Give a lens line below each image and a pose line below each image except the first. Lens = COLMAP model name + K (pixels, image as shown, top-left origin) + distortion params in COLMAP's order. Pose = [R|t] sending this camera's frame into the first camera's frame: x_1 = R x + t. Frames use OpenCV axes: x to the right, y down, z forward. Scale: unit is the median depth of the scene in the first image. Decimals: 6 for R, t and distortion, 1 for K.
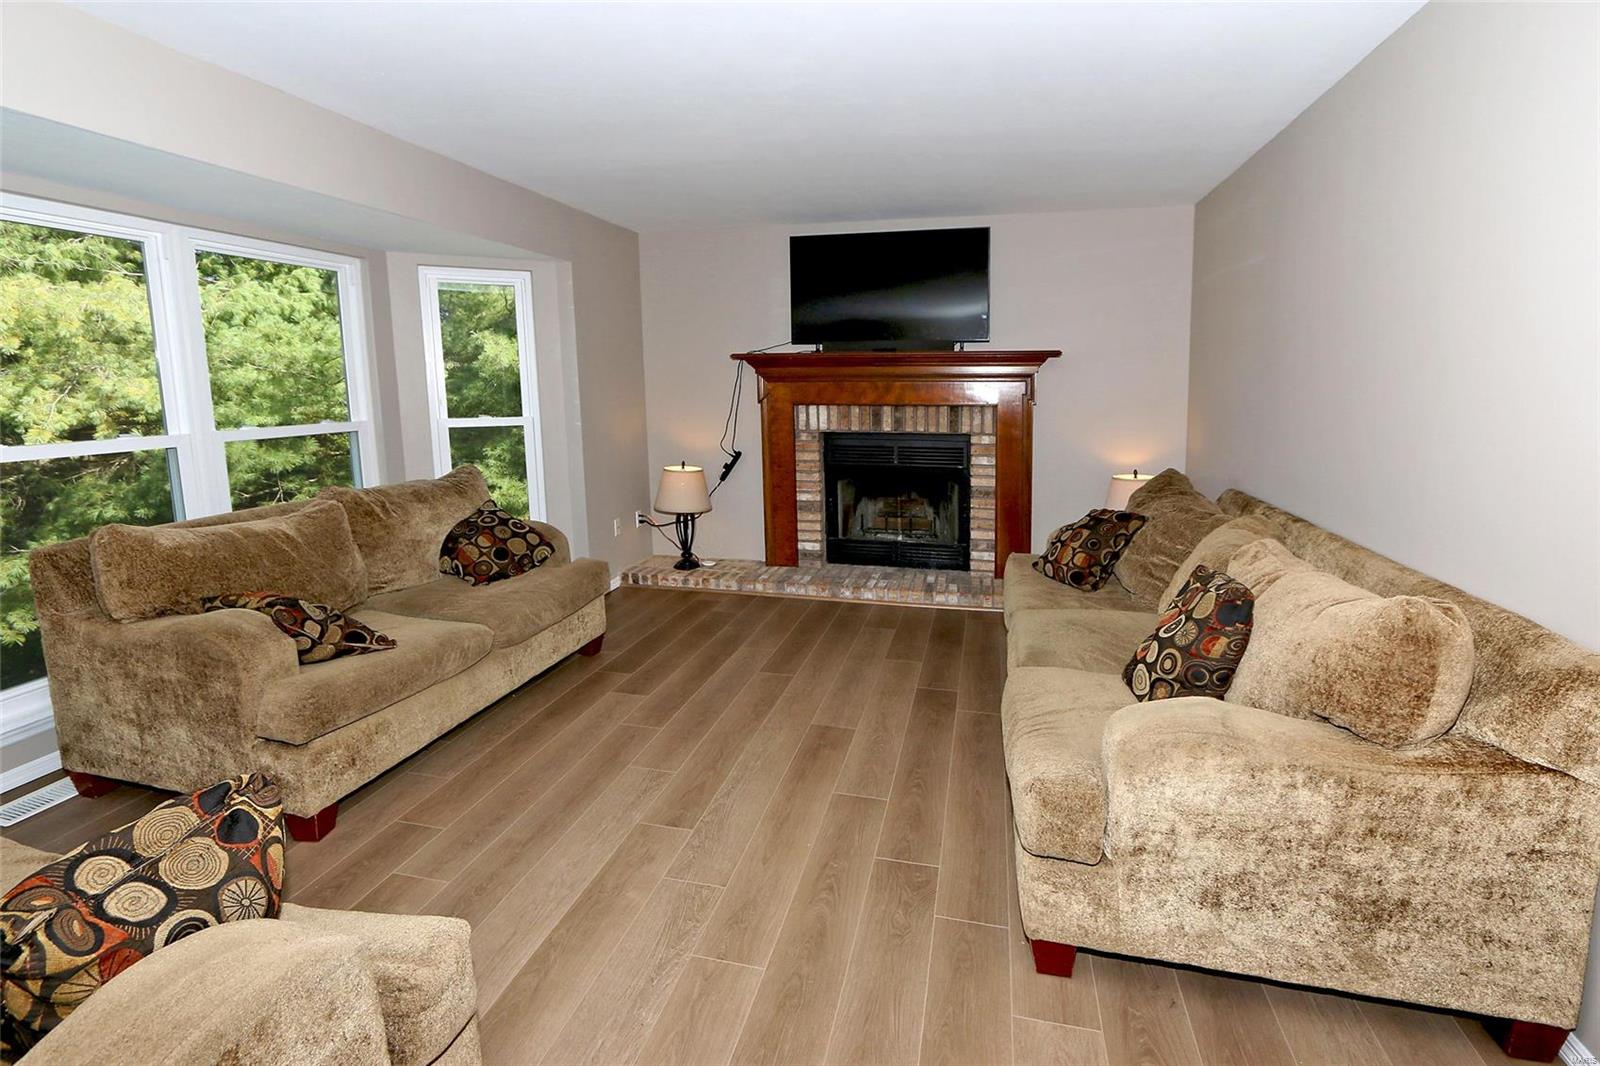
lens RADIAL K [[763.5, 0, 785.3], [0, 763.5, 484.4], [0, 0, 1]] dist [-0.019288, 0.001109]
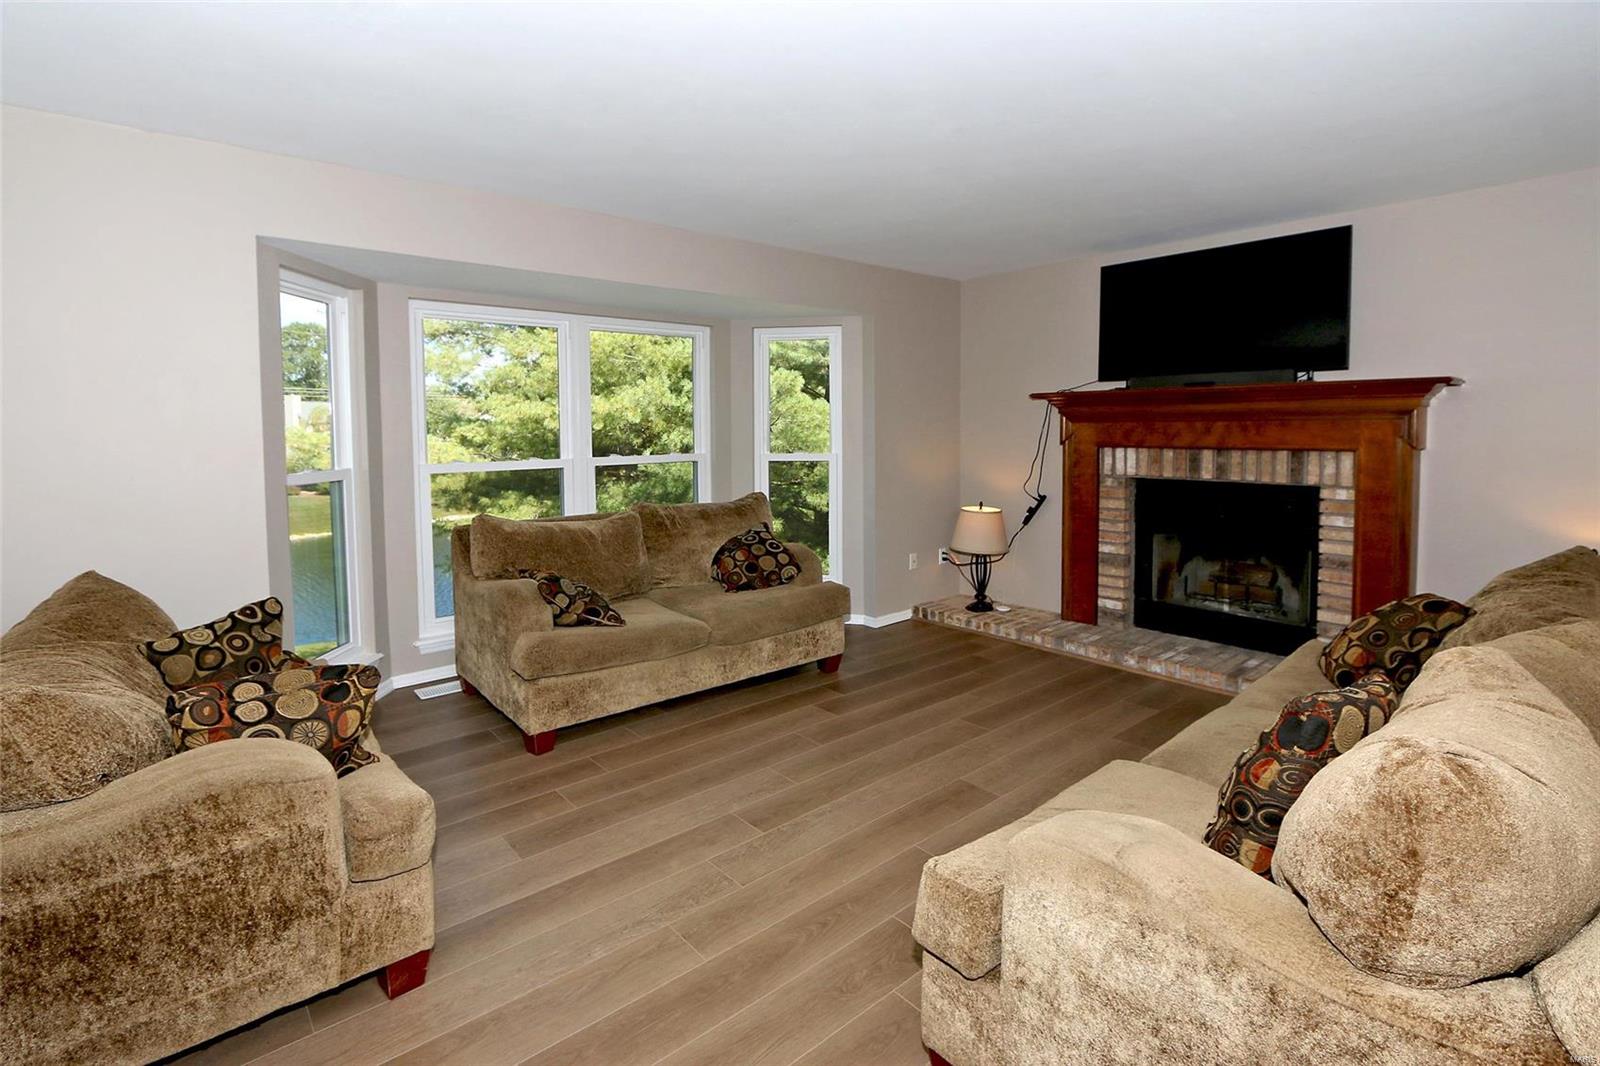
lens RADIAL K [[759.7, 0, 798.4], [0, 759.7, 472.2], [0, 0, 1]] dist [-0.018718, -0.000084]
pose [[0.815368, 0.031678, -0.578076, 0.253308], [-0.074729, 0.995908, -0.050829, -0.000851], [0.574100, 0.084643, 0.814398, 0.056572]]
